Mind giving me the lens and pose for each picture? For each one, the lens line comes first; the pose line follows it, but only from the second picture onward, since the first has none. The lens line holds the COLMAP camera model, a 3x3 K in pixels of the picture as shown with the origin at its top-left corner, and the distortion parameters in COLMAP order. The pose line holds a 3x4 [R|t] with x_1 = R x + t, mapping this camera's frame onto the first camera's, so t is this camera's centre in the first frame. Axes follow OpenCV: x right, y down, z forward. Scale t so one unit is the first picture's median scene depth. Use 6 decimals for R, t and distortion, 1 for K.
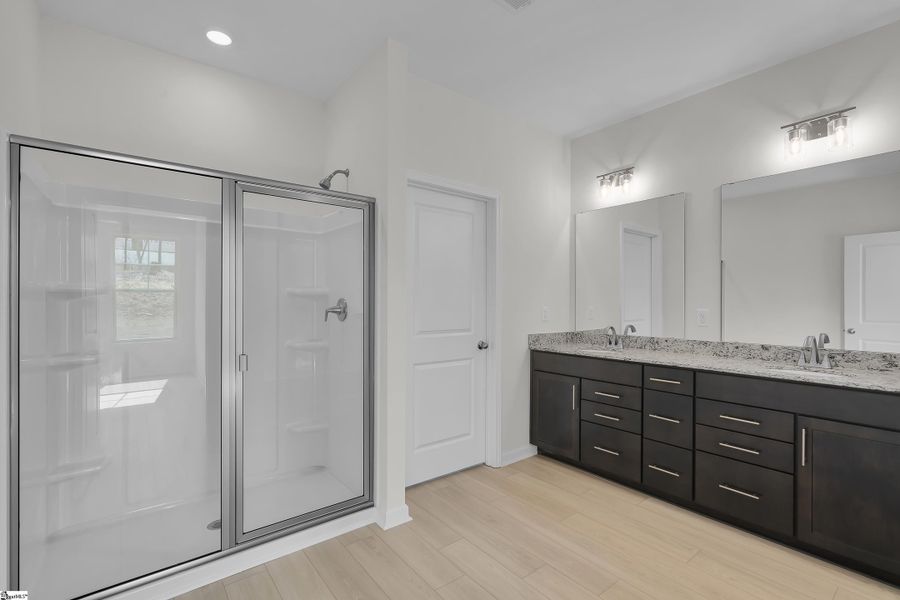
lens RADIAL K [[412.4, 0, 448.2], [0, 412.4, 300.2], [0, 0, 1]] dist [0.005680, 0.001484]
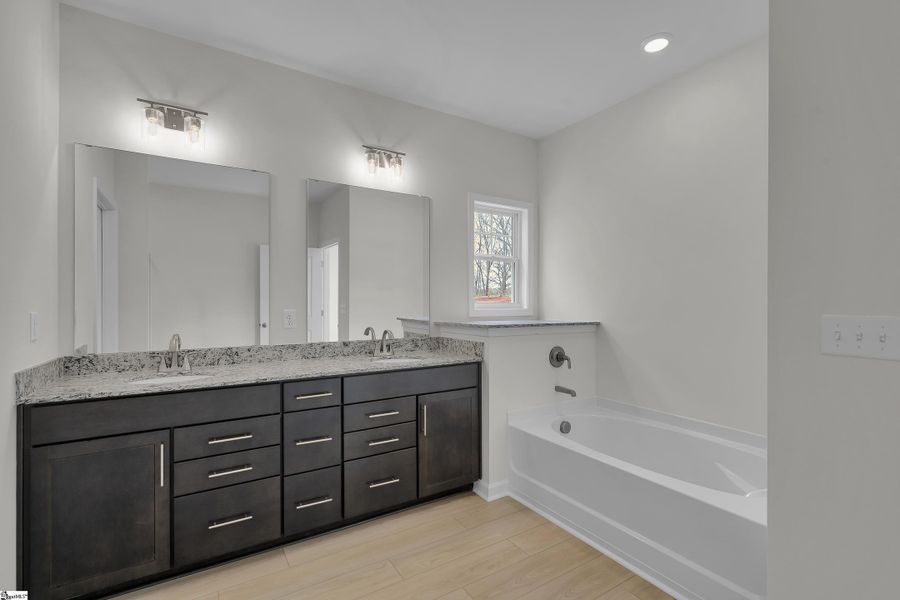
lens RADIAL K [[412.4, 0, 449.5], [0, 412.4, 301.3], [0, 0, 1]] dist [0.005680, 0.001484]
pose [[0.115748, -0.002748, 0.993275, -0.242823], [-0.004433, 0.999985, 0.003283, -0.001306], [-0.993269, -0.004783, 0.115734, 0.553741]]
